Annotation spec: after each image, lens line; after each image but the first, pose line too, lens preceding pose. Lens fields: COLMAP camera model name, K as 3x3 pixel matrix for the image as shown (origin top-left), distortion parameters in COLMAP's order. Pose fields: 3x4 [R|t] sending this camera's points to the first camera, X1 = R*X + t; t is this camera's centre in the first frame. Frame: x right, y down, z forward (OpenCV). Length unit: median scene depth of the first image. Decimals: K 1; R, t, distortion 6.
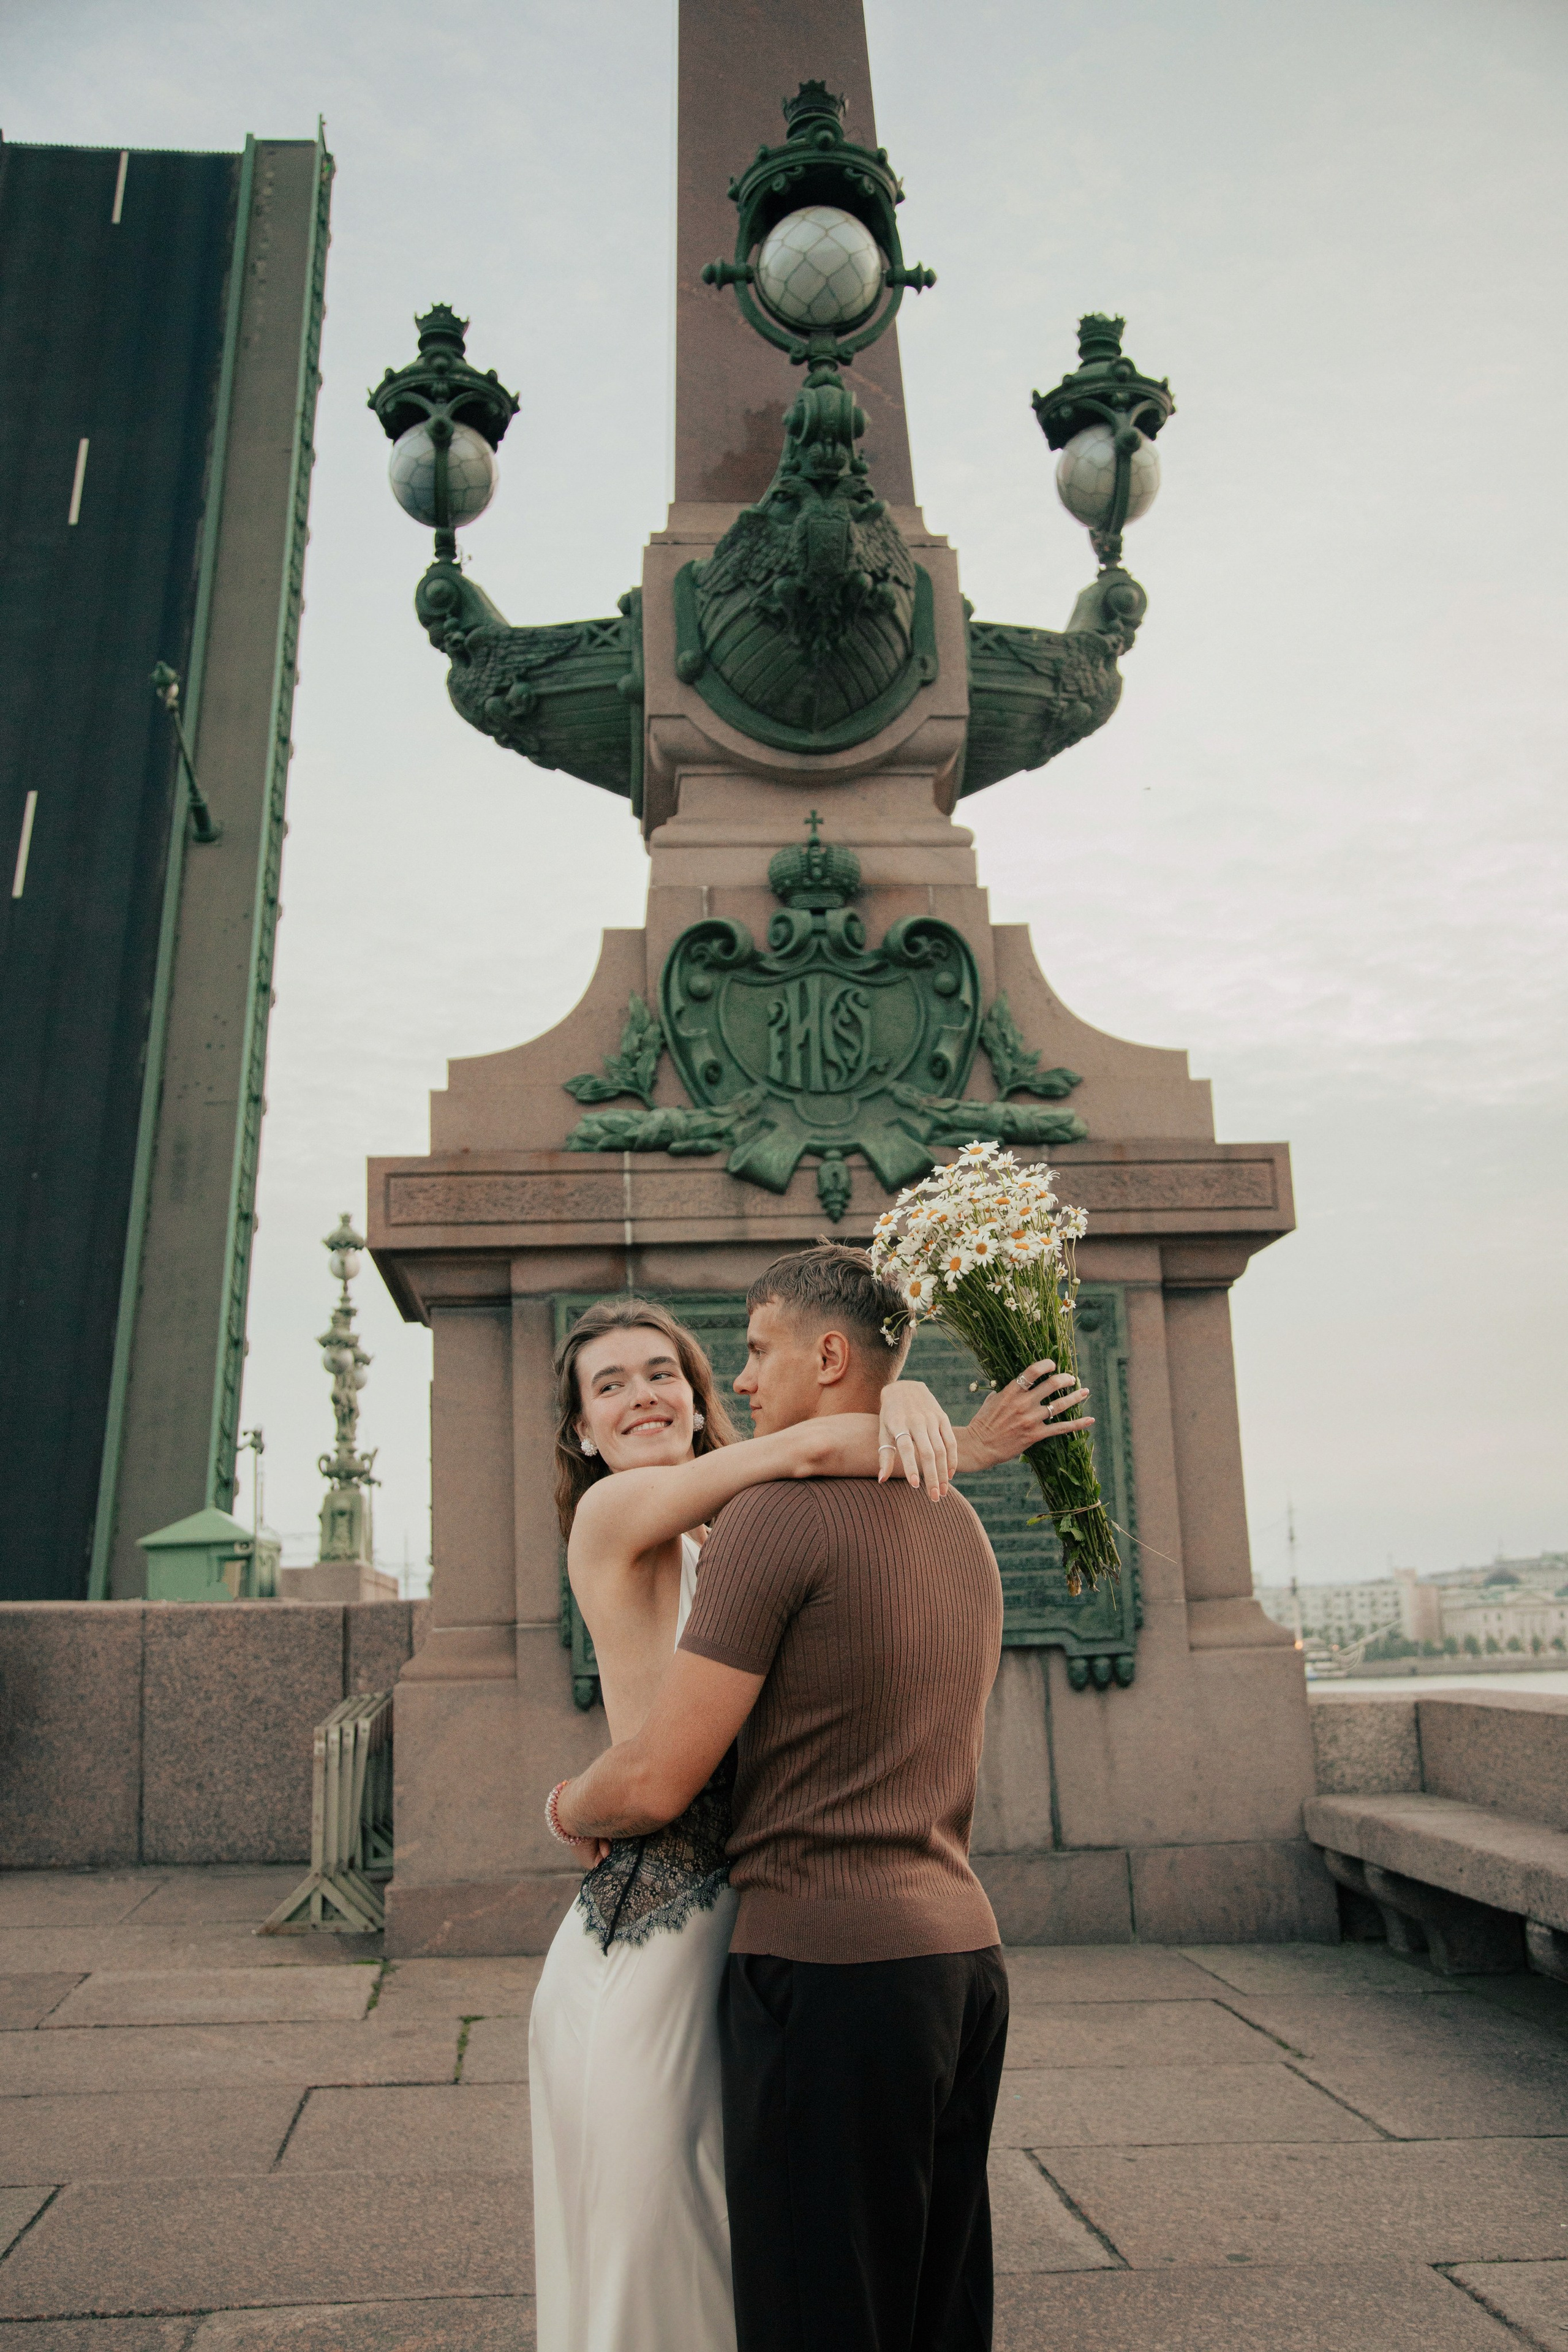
lens RADIAL K [[2293.6, 0, 784.0], [0, 2293.6, 1176.0], [0, 0, 1]] dist [-0.004167, 0.082718]
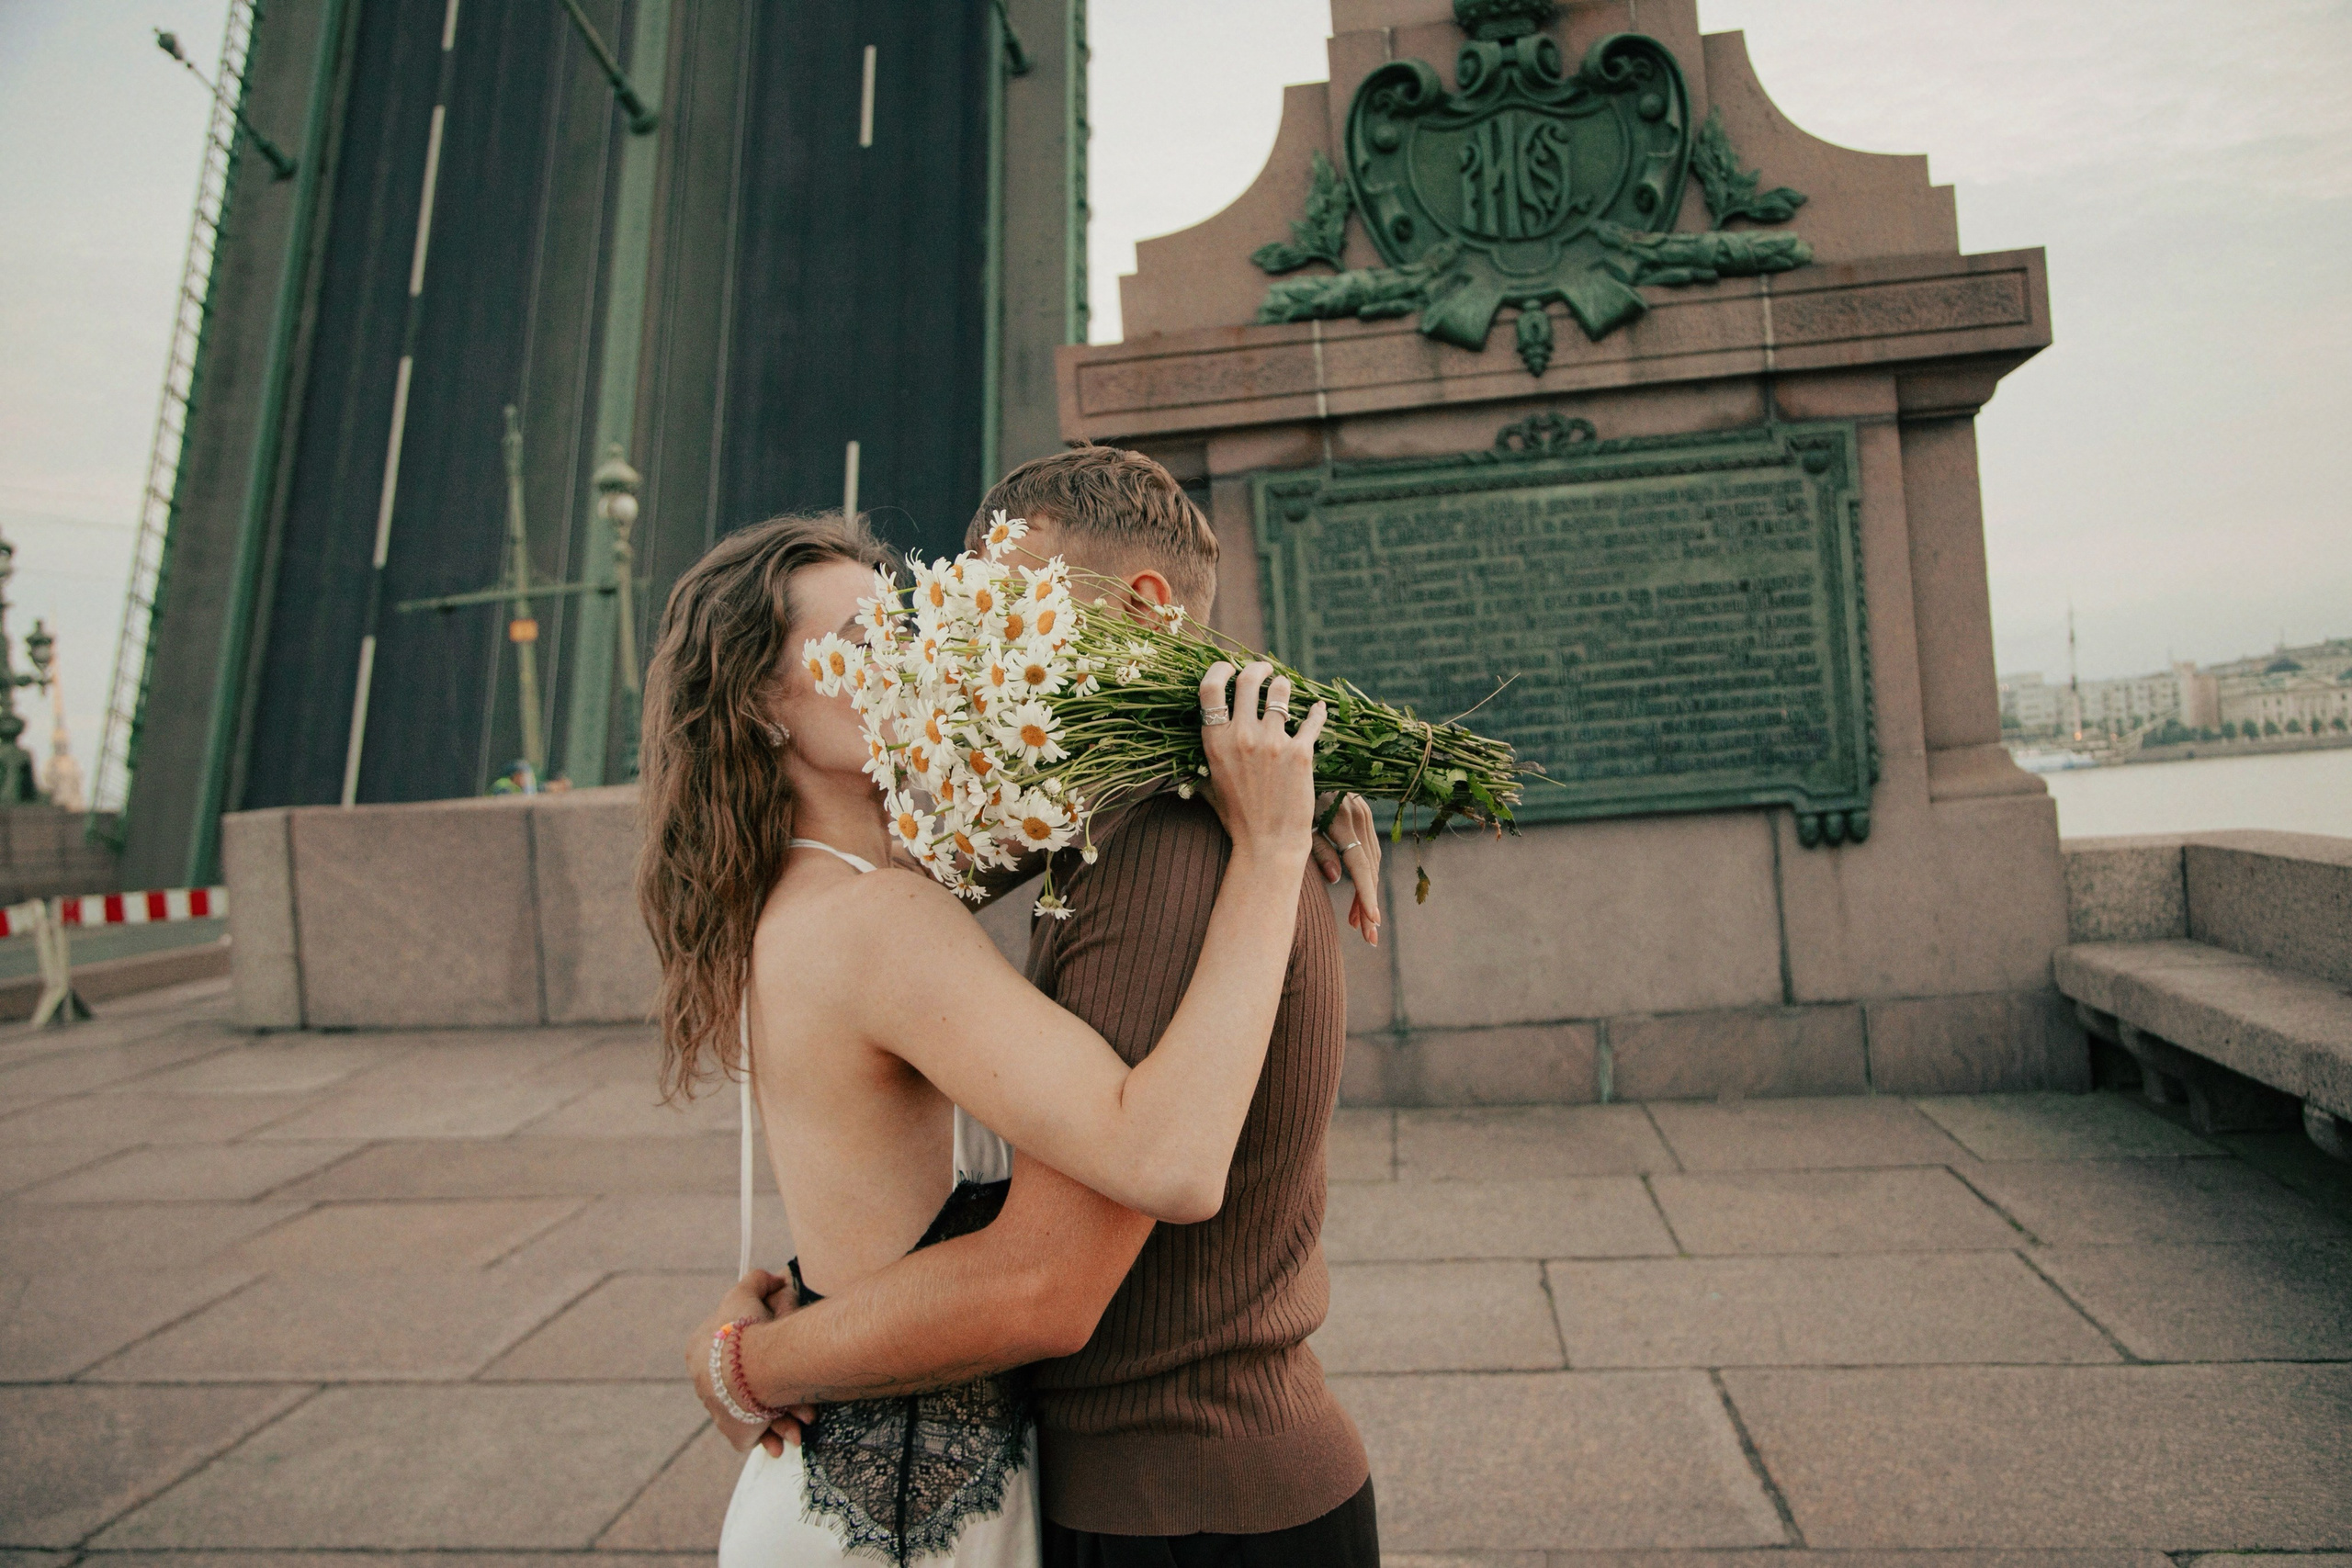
lens RADIAL K [[1948.4, 0, 1176.0], [0, 1948.4, 784.0], [0, 0, 1]] dist [-0.063610, 0.086527]
pose [[0.974349, -0.037548, -0.221888, 0.048227], [0.084503, 0.974875, 0.206099, 0.006243], [0.208575, -0.219563, 0.953042, 0.162346]]
